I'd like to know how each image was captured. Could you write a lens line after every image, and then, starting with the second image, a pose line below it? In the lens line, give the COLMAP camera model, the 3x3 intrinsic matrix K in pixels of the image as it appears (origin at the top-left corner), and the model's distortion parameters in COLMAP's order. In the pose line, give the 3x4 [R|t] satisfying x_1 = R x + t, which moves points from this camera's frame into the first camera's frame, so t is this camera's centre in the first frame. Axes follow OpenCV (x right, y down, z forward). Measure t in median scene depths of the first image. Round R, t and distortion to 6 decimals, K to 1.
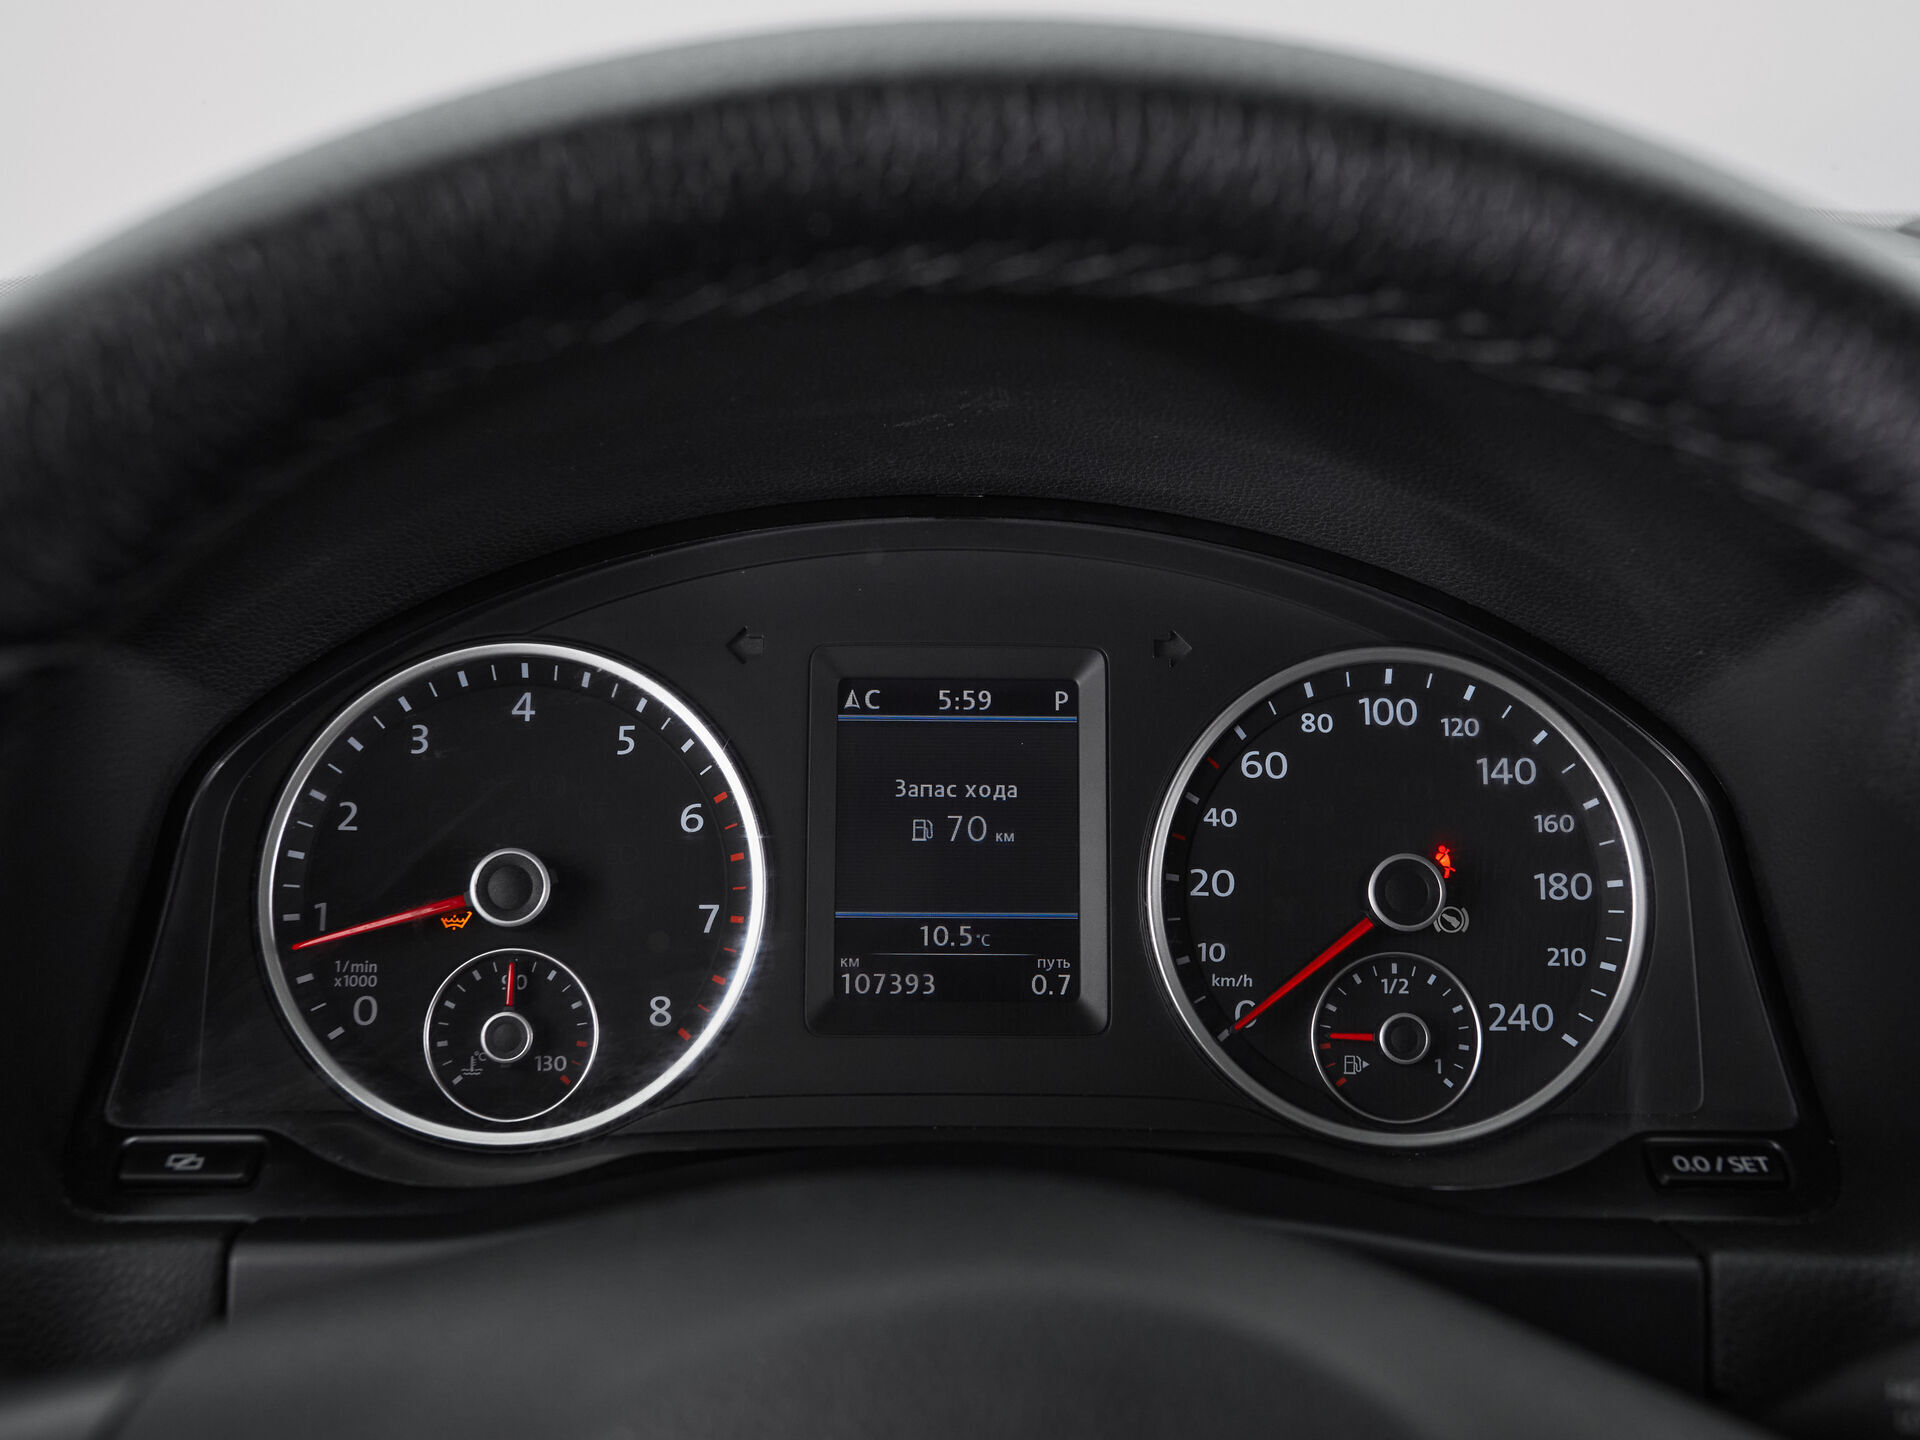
lens RADIAL K [[2282.8, 0, 981.6], [0, 2282.8, 647.4], [0, 0, 1]] dist [-0.001672, 0.000000]
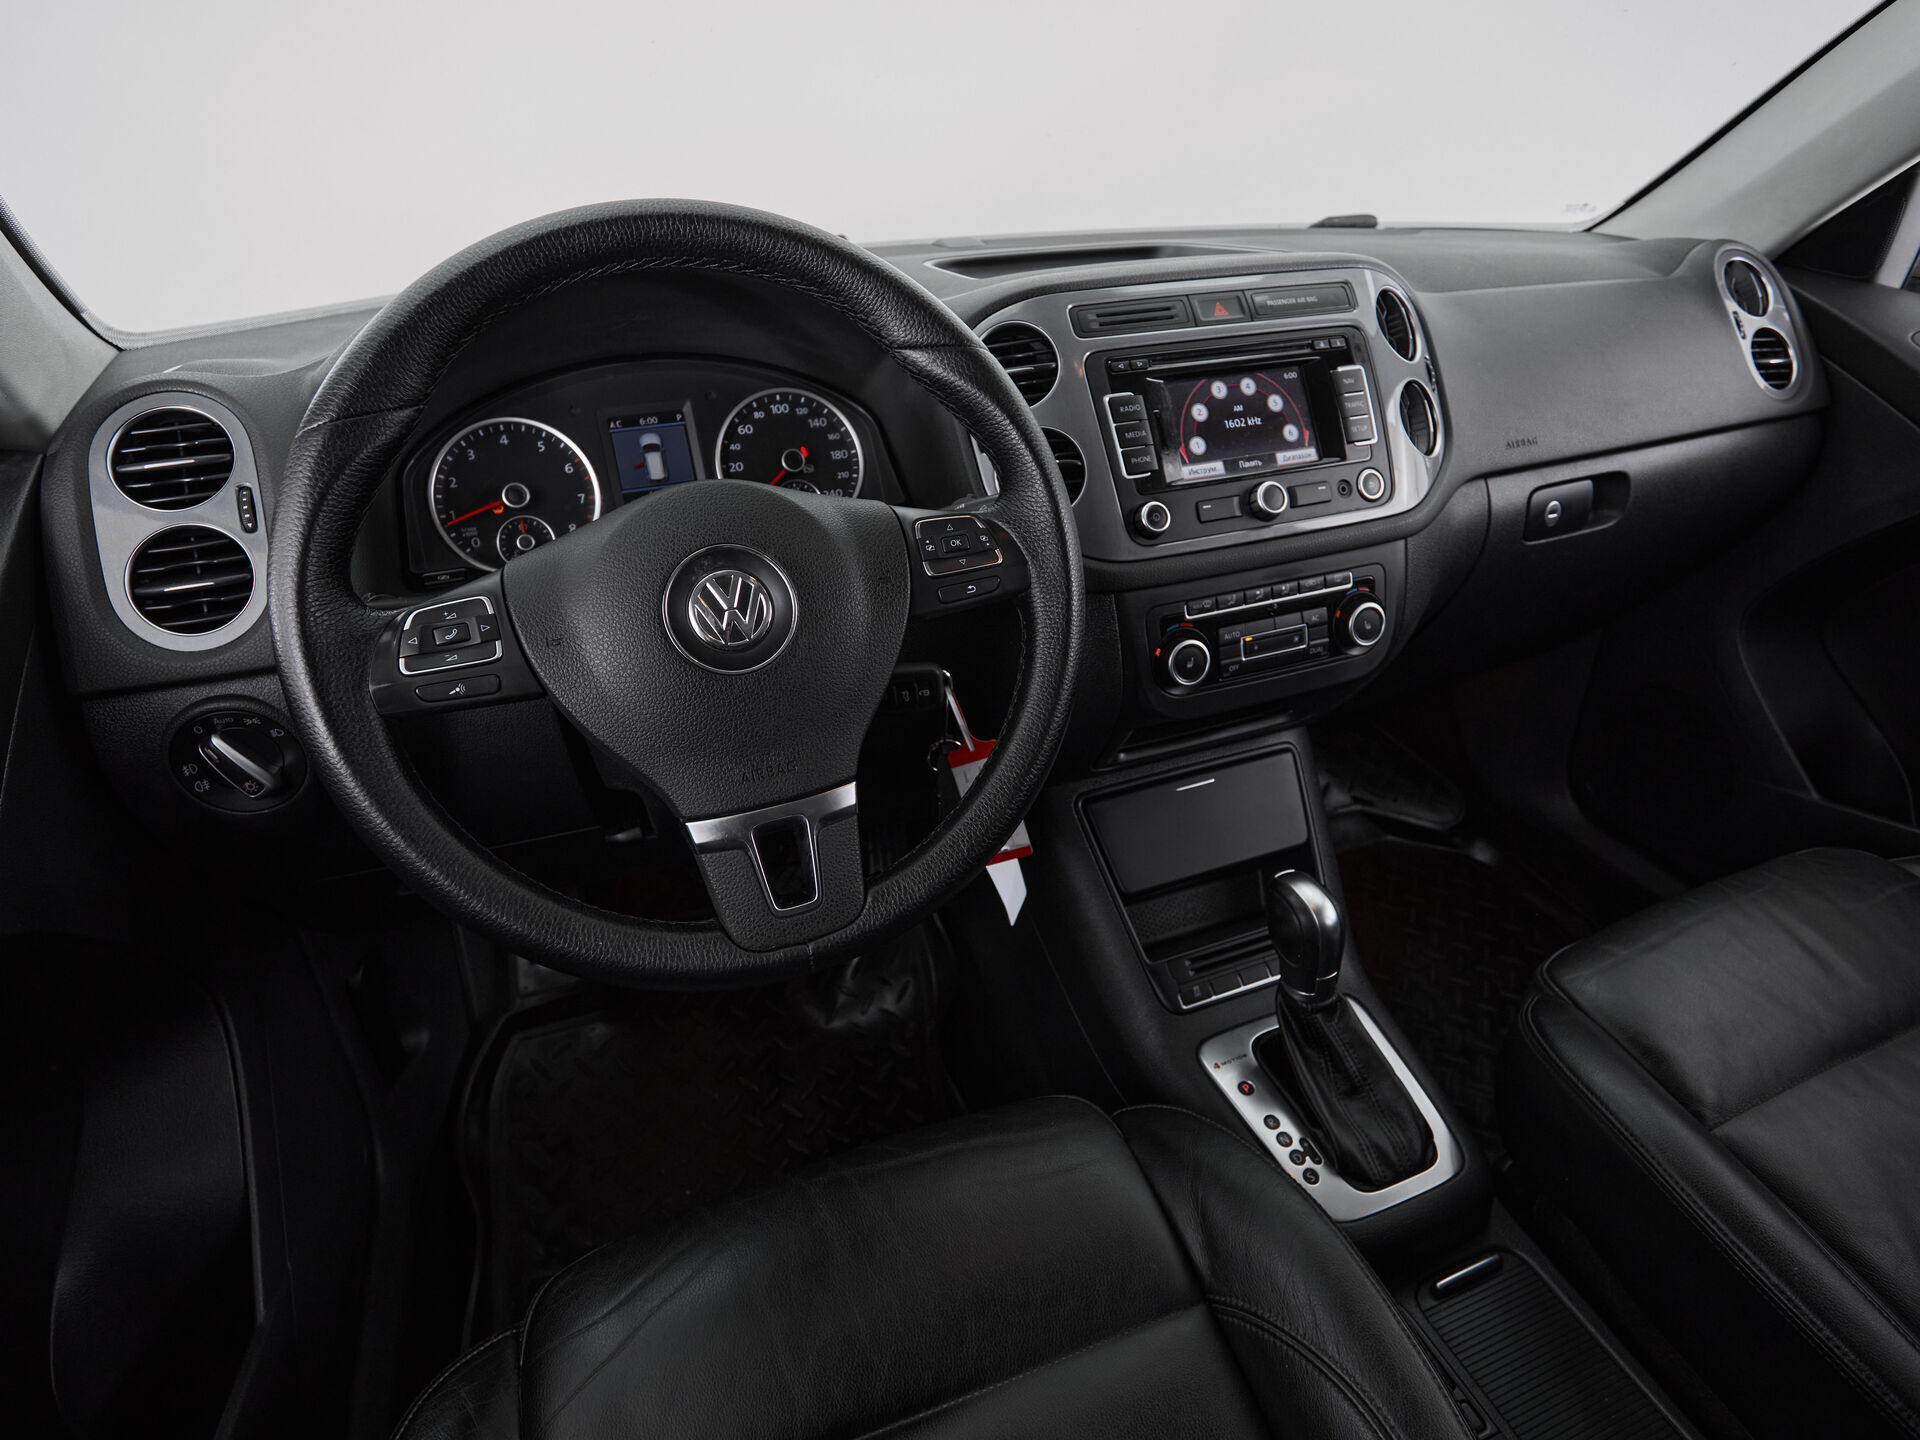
lens RADIAL K [[1005.9, 0, 953.6], [0, 1005.9, 709.6], [0, 0, 1]] dist [-0.003610, -0.004036]
pose [[0.941799, -0.199347, 0.270694, -0.068134], [0.131406, 0.959449, 0.249378, 0.118540], [-0.309430, -0.199294, 0.929804, -0.535315]]
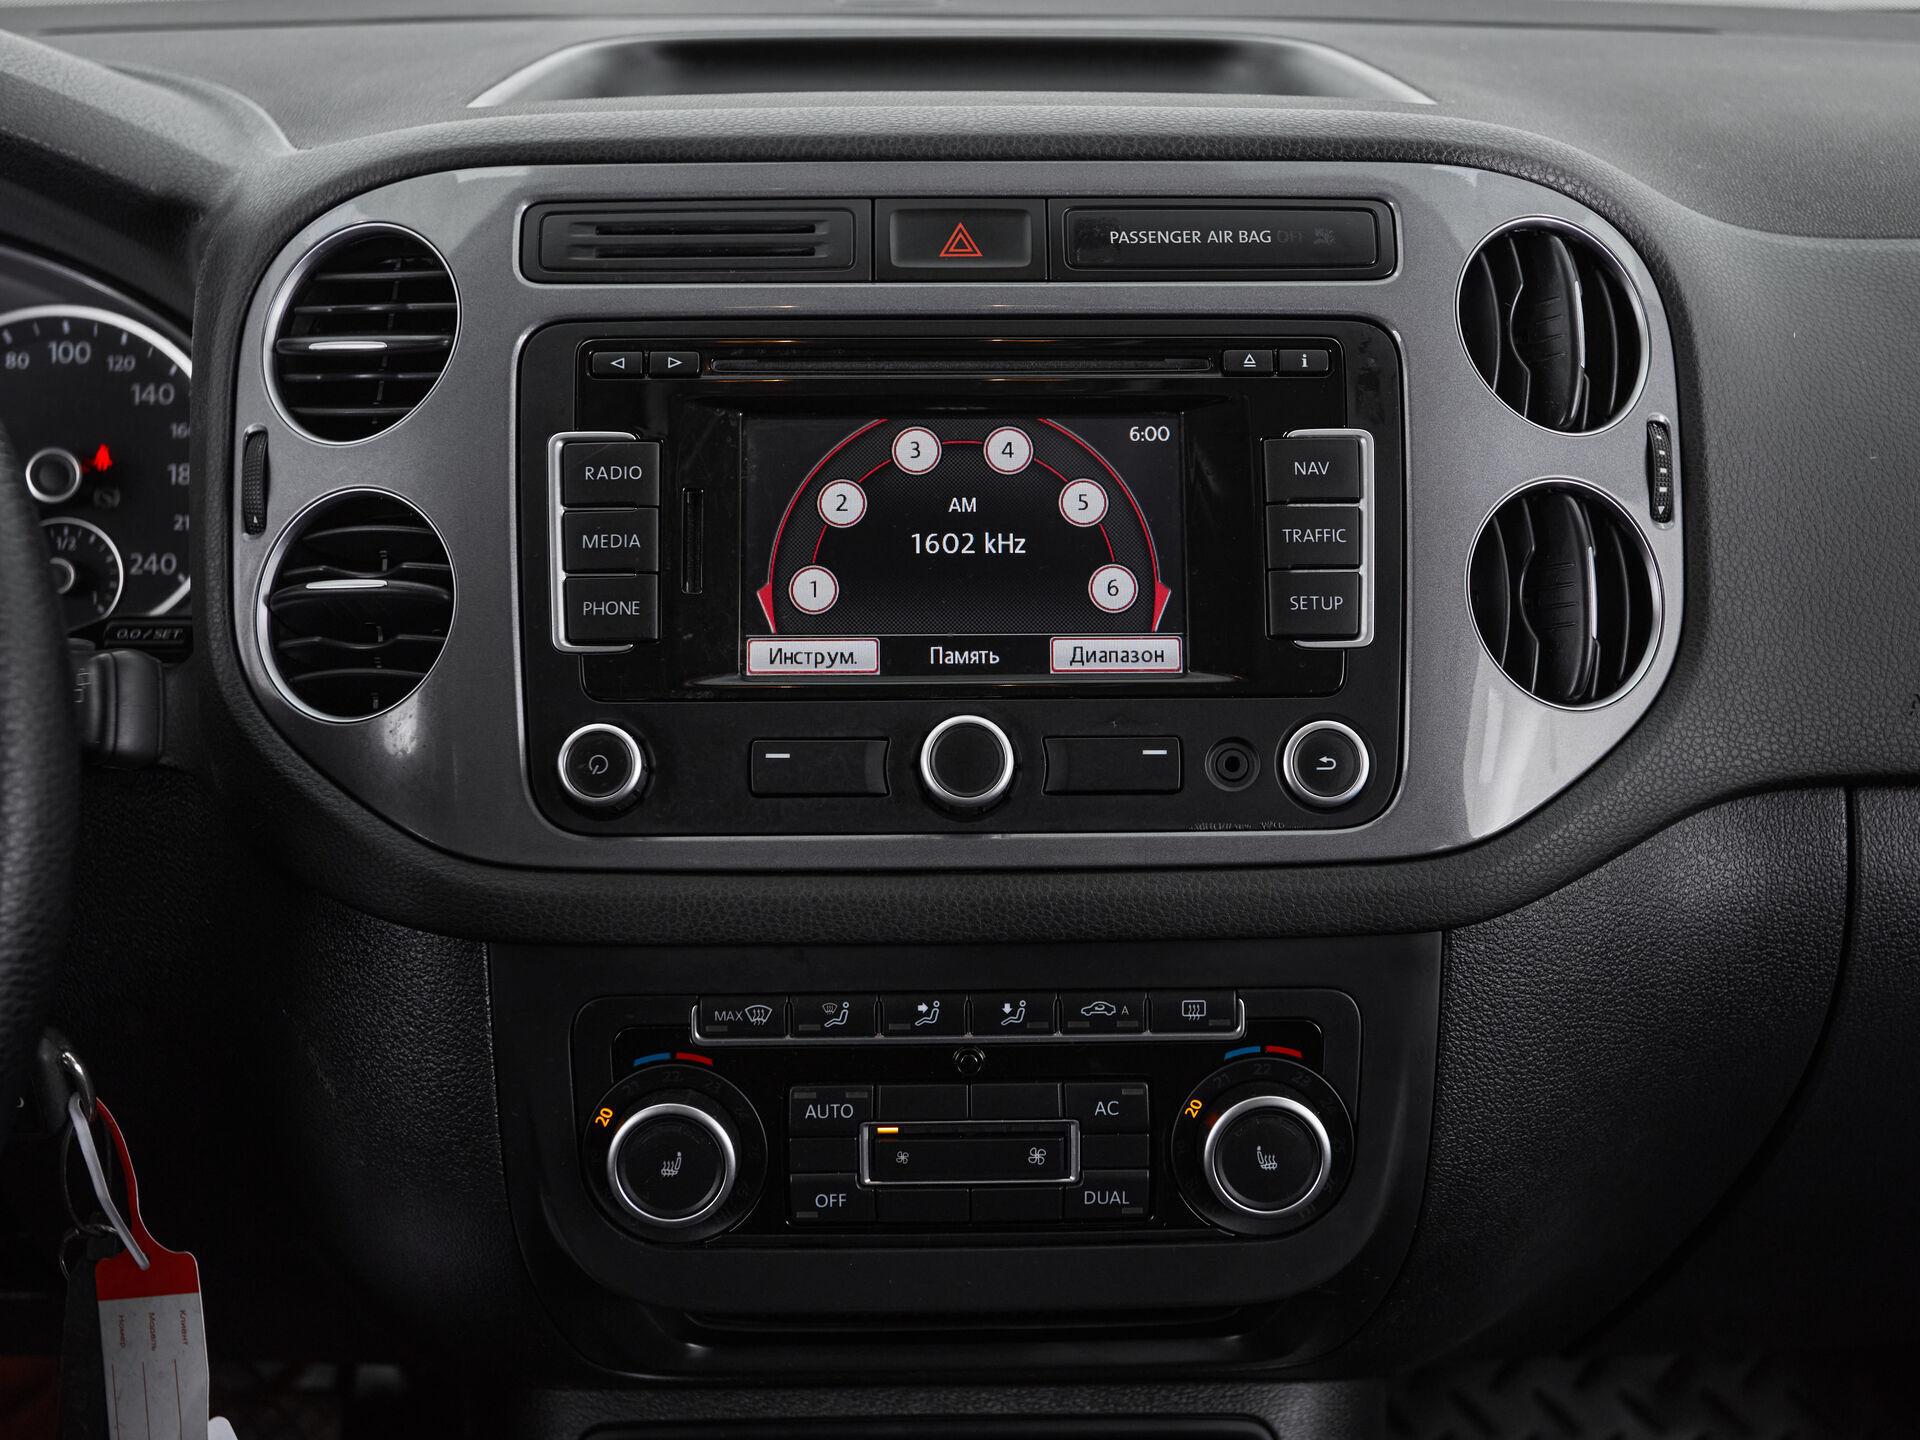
lens RADIAL K [[2324.9, 0, 964.2], [0, 2324.9, 700.2], [0, 0, 1]] dist [0.040708, 0.000000]
pose [[0.999949, -0.009909, -0.002169, 0.747658], [0.010099, 0.992539, 0.121506, 0.072678], [0.000949, -0.121522, 0.992588, -0.475366]]
